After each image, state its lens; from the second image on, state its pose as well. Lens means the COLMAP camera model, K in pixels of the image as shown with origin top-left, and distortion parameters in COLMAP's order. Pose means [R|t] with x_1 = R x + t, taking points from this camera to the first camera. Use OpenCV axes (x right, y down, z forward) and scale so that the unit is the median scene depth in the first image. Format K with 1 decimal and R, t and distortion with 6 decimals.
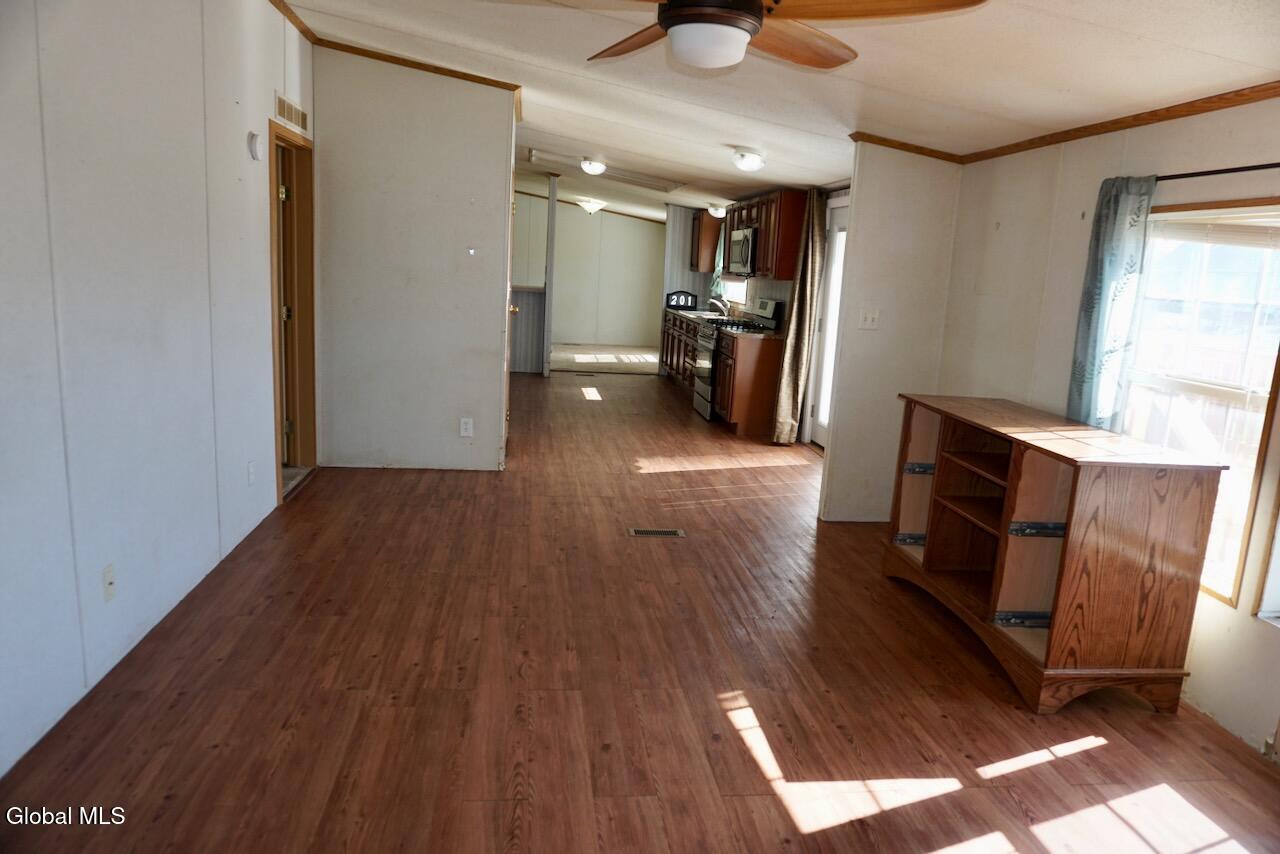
lens RADIAL K [[850.8, 0, 643.7], [0, 850.8, 427.3], [0, 0, 1]] dist [-0.045852, 0.034968]
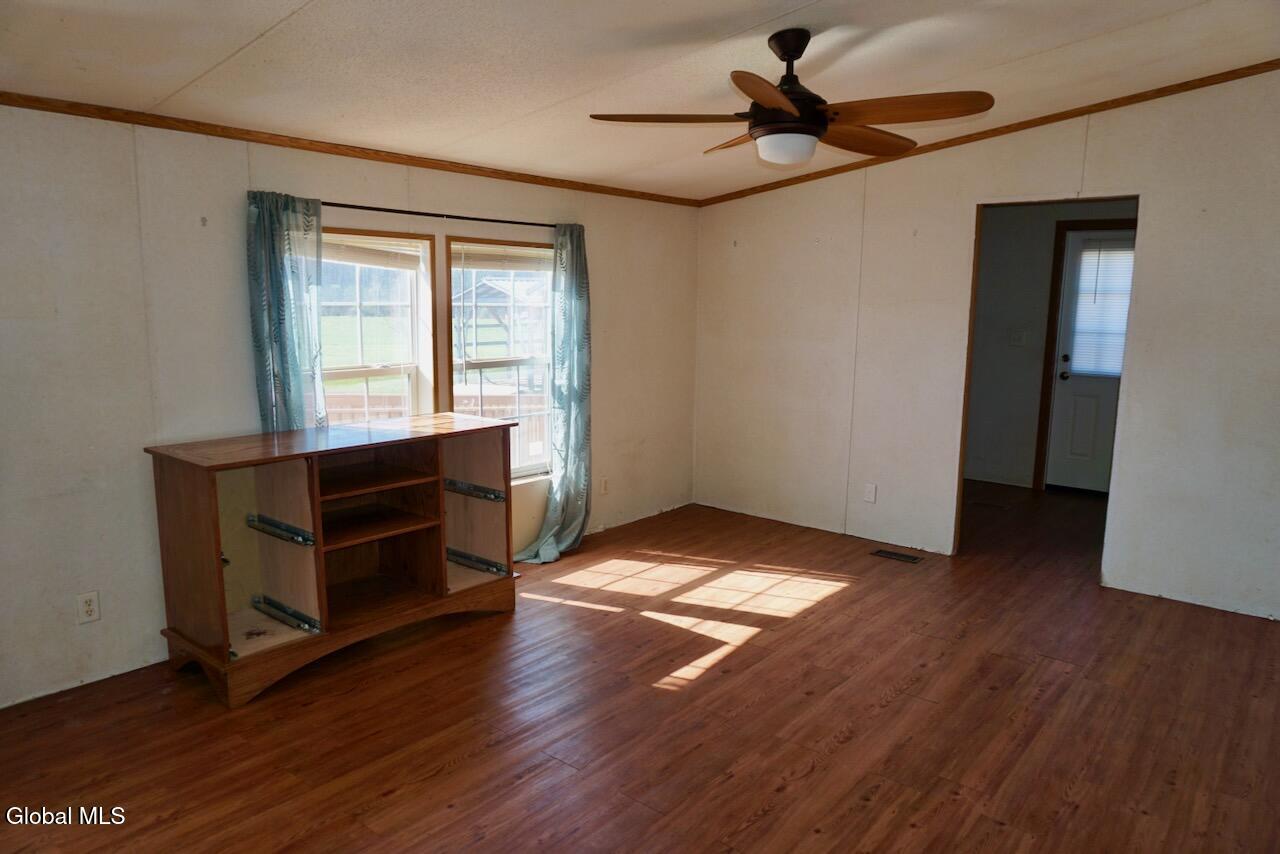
lens RADIAL K [[850.8, 0, 642.9], [0, 850.8, 428.1], [0, 0, 1]] dist [-0.045852, 0.034968]
pose [[-0.684422, -0.175165, 0.707732, -0.656490], [0.084097, 0.945265, 0.315281, -0.390087], [-0.724220, 0.275303, -0.632229, 1.756638]]
